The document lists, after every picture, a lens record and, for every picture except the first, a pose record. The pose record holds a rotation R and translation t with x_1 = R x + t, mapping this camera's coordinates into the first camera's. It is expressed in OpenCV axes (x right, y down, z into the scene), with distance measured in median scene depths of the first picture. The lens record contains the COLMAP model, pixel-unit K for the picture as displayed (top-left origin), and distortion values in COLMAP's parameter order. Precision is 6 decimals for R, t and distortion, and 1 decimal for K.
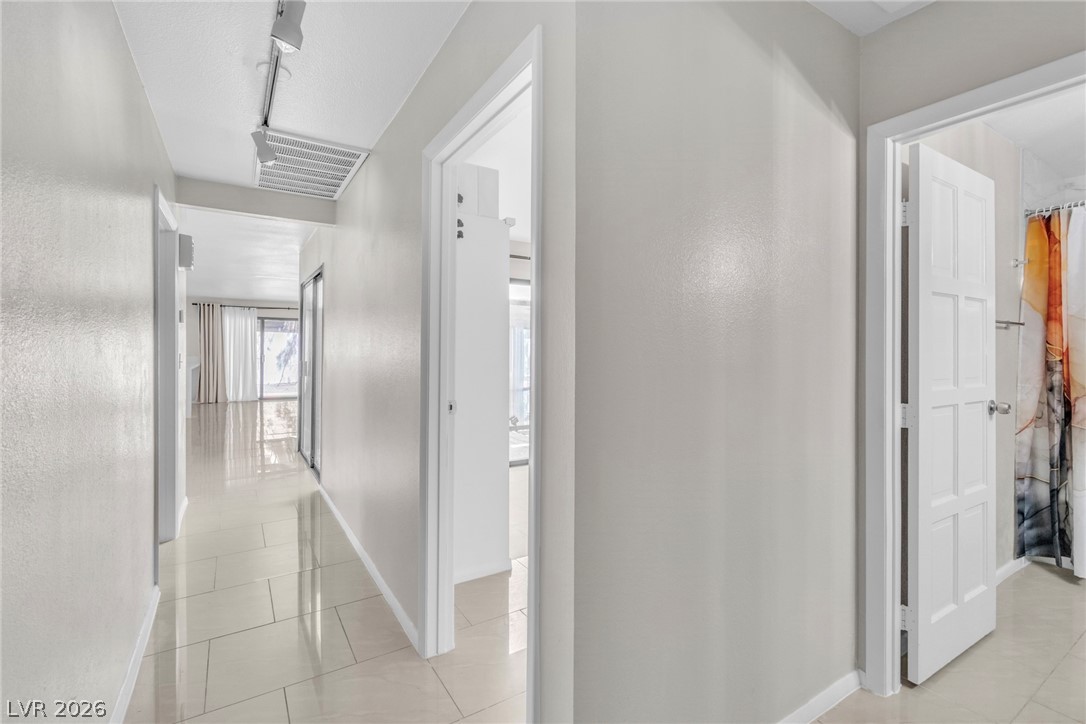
lens RADIAL K [[474.4, 0, 539.0], [0, 474.4, 359.3], [0, 0, 1]] dist [0.004199, -0.000344]
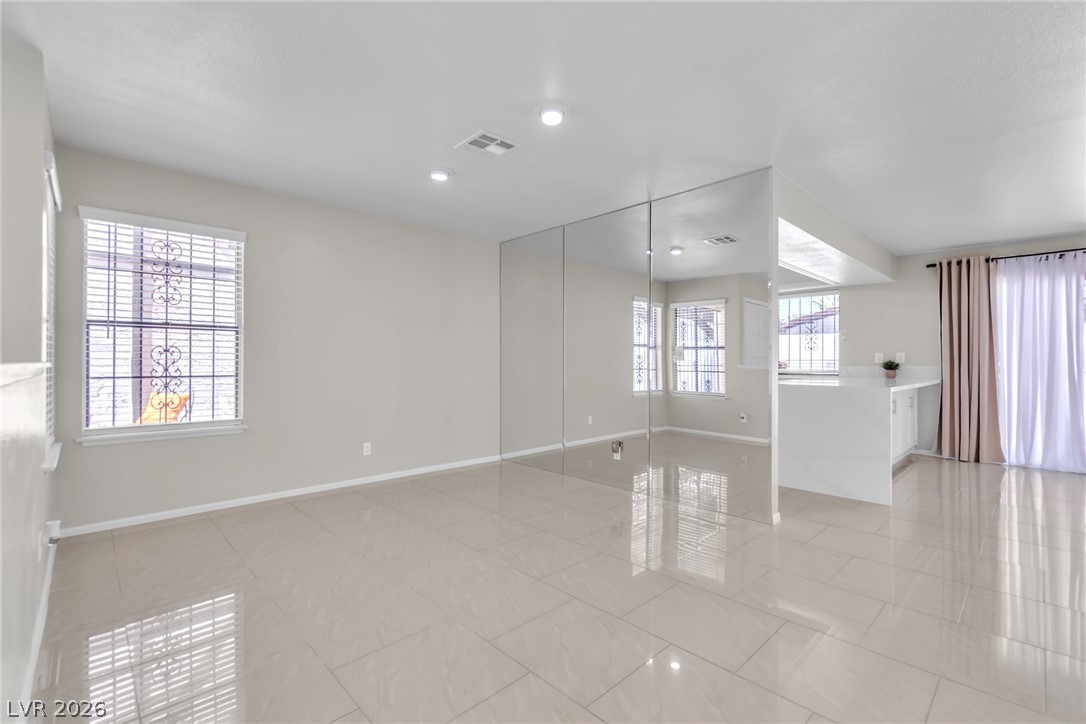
lens RADIAL K [[474.4, 0, 552.1], [0, 474.4, 361.3], [0, 0, 1]] dist [0.004199, -0.000344]
pose [[0.239733, -0.000606, -0.970839, -0.312030], [0.001853, 0.999998, -0.000166, -0.011515], [0.970837, -0.001759, 0.239733, 0.464317]]
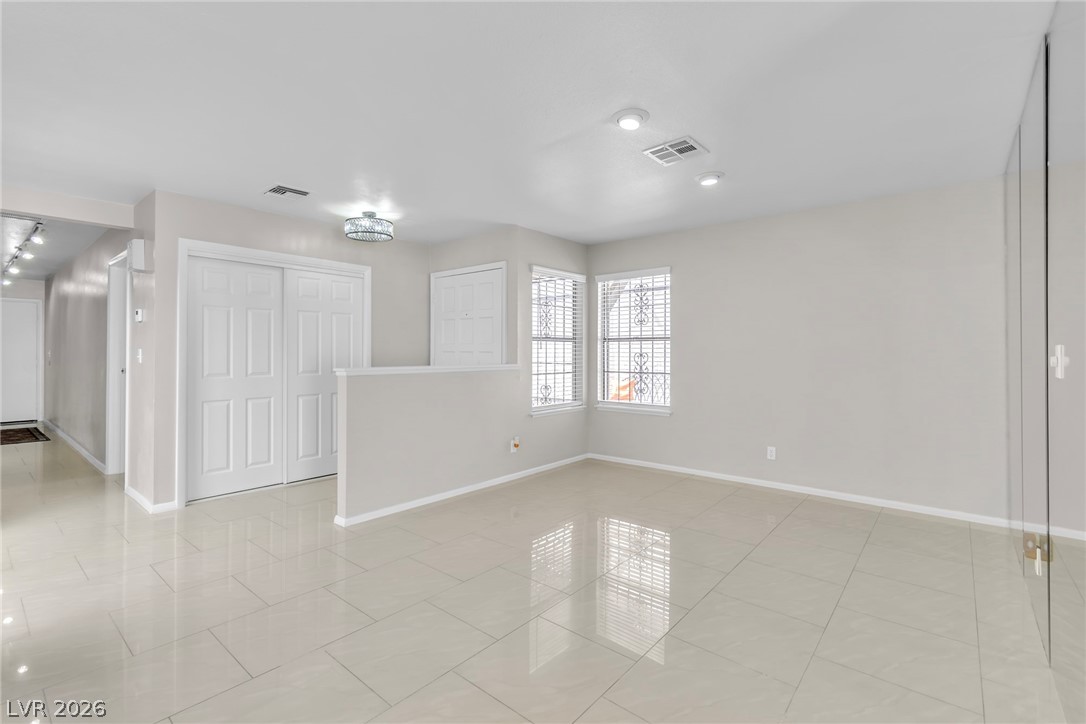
lens RADIAL K [[474.4, 0, 559.4], [0, 474.4, 360.5], [0, 0, 1]] dist [0.004199, -0.000344]
pose [[-0.938865, -0.004873, -0.344250, -1.316562], [-0.002149, 0.999963, -0.008294, 0.000587], [0.344278, -0.007047, -0.938841, 2.445435]]
